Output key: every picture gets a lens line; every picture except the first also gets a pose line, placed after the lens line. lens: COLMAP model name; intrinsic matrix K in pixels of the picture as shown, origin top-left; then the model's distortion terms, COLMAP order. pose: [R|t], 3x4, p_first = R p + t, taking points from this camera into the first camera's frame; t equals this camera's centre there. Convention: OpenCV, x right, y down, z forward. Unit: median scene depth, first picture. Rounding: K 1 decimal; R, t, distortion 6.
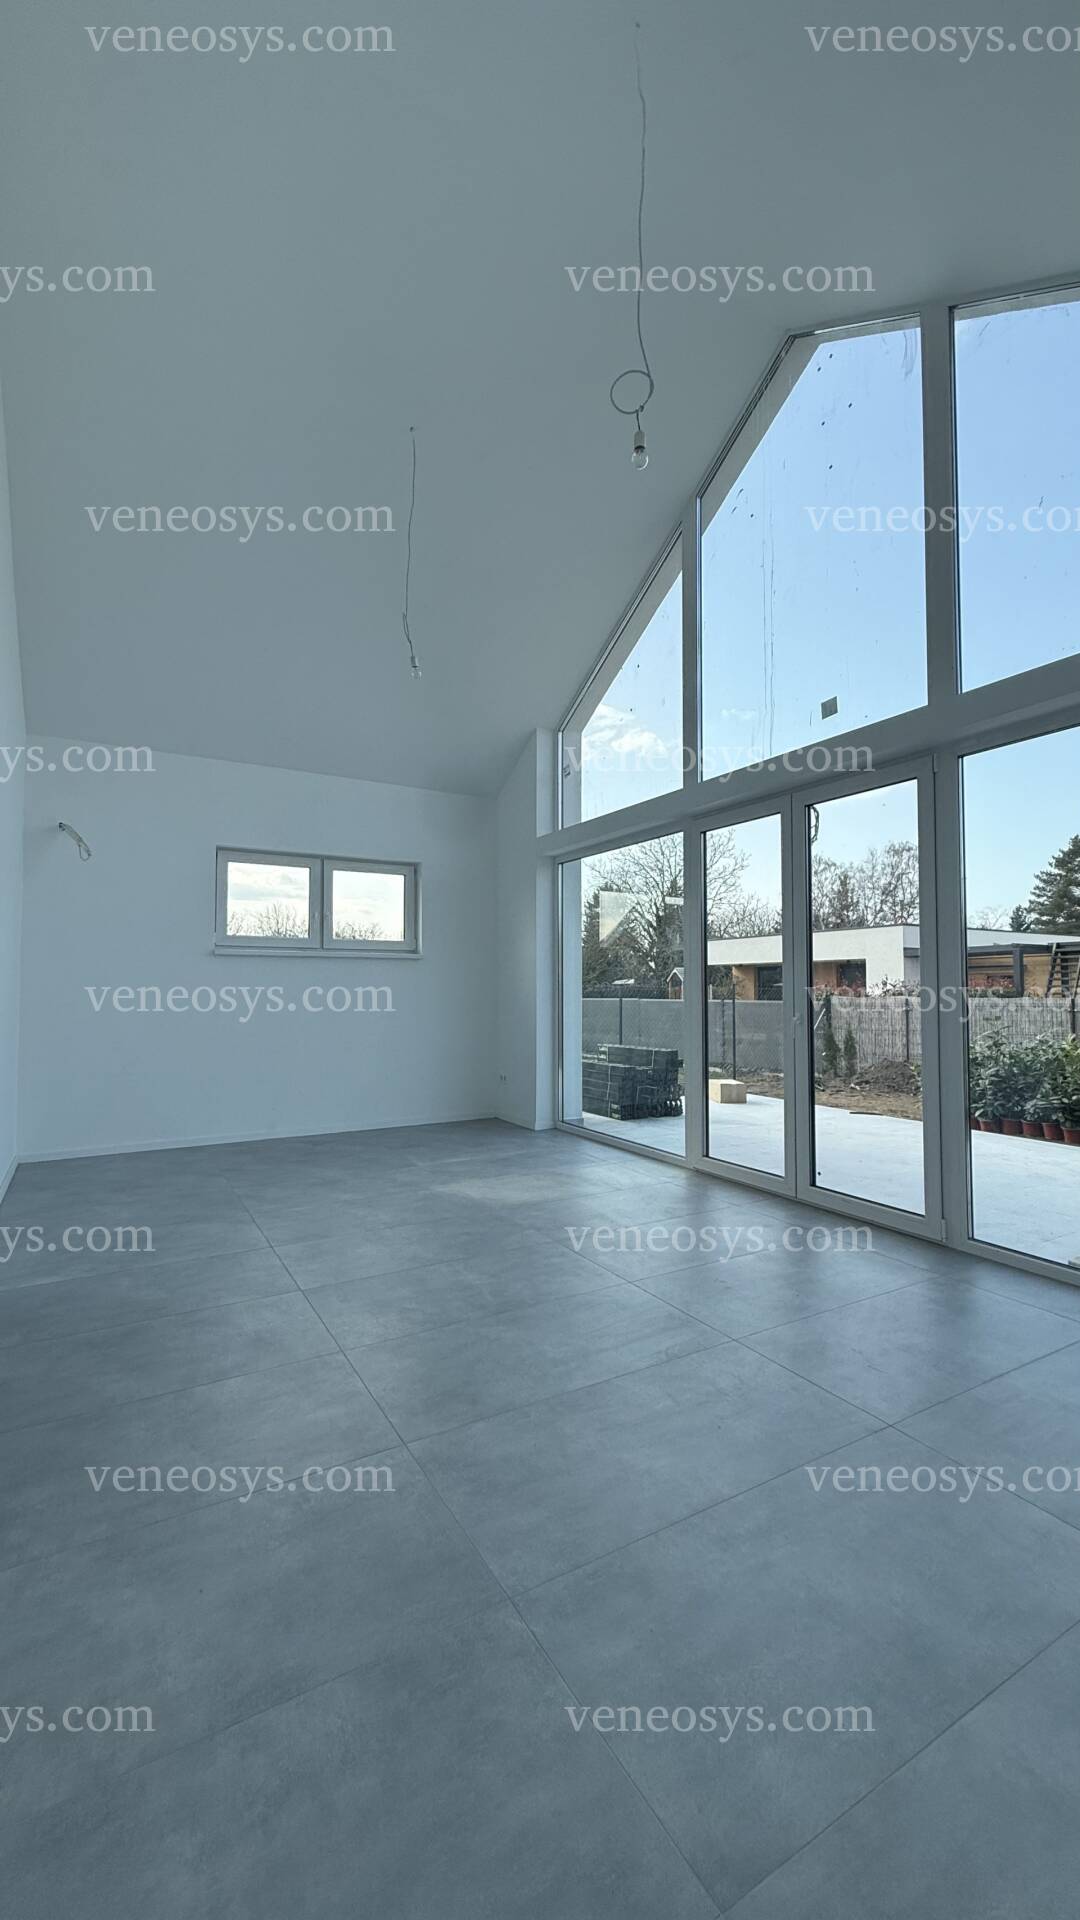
lens RADIAL K [[769.2, 0, 540.0], [0, 769.2, 960.0], [0, 0, 1]] dist [0.000231, -0.000133]
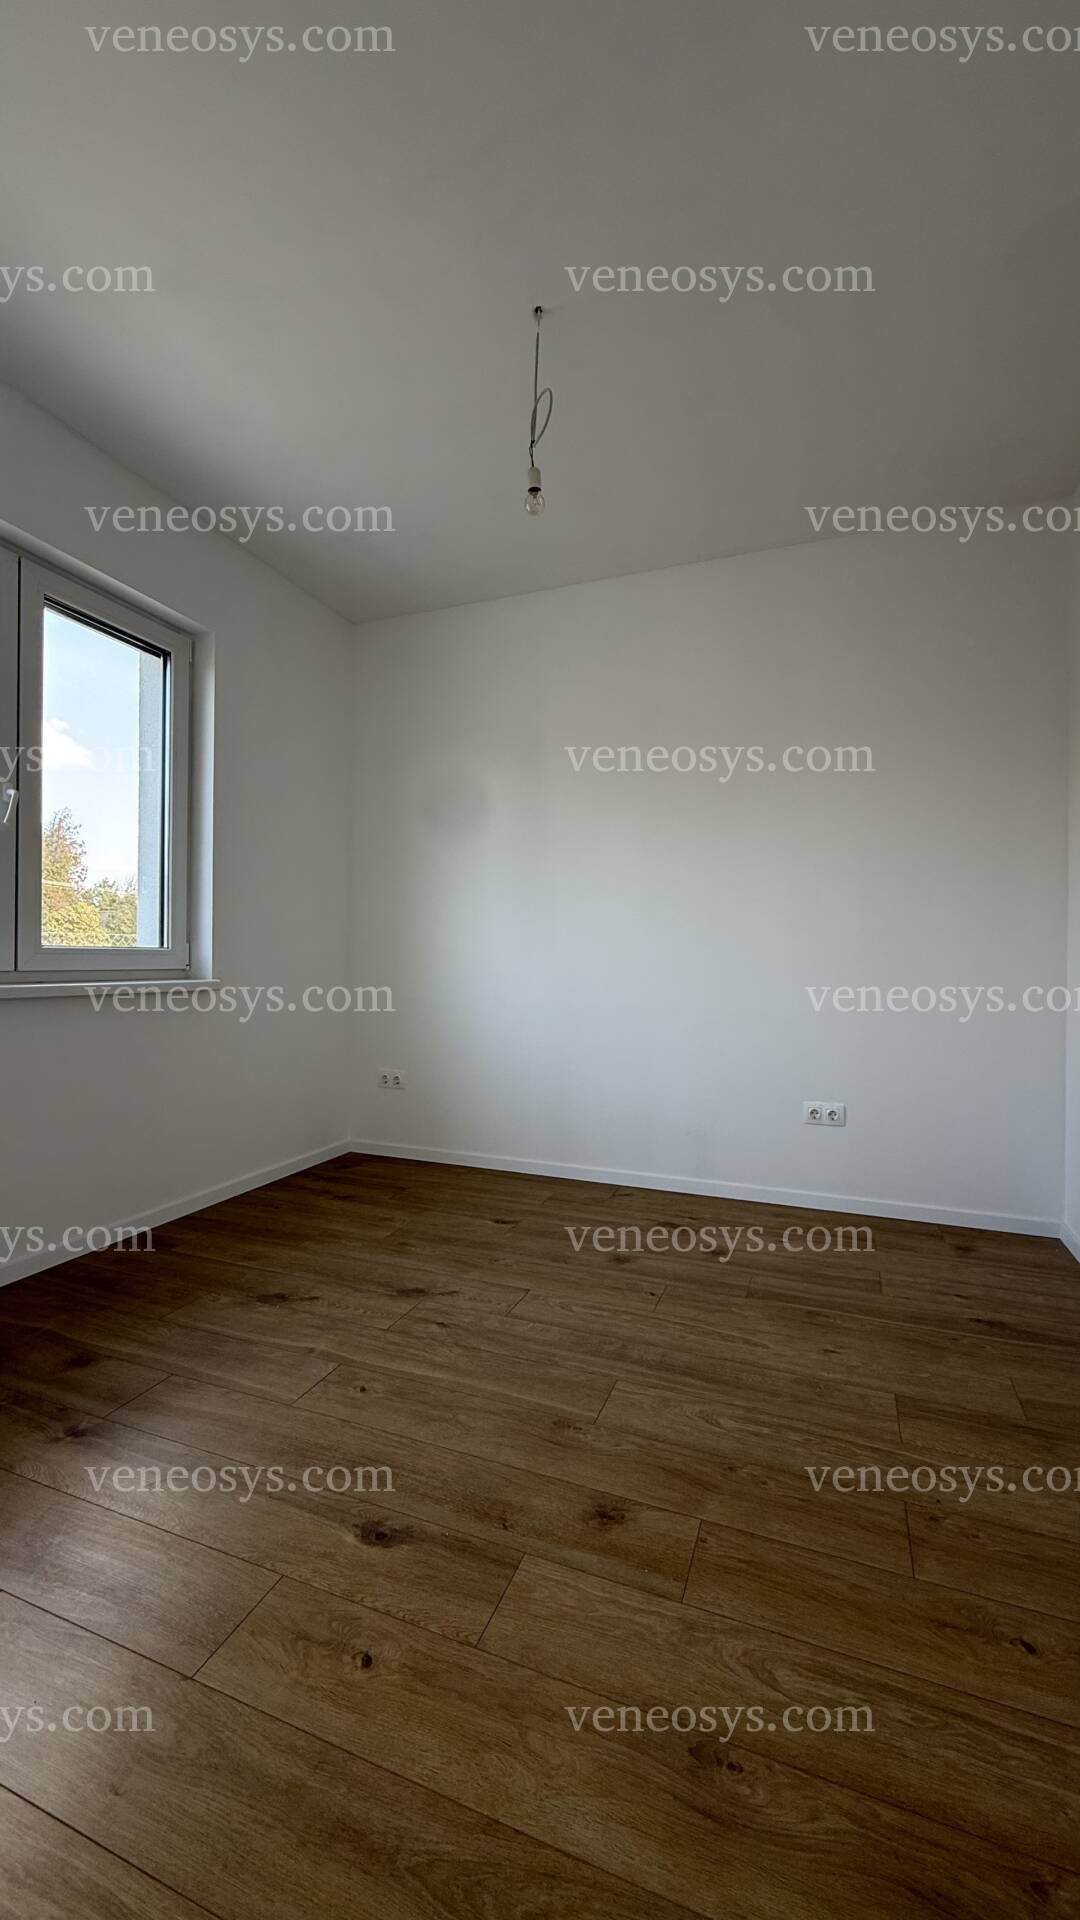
lens RADIAL K [[769.2, 0, 540.0], [0, 769.2, 960.0], [0, 0, 1]] dist [0.000231, -0.000133]
pose [[1.000000, -0.000111, -0.000046, -0.000128], [0.000111, 1.000000, -0.000199, 0.624539], [0.000046, 0.000199, 1.000000, 0.000043]]
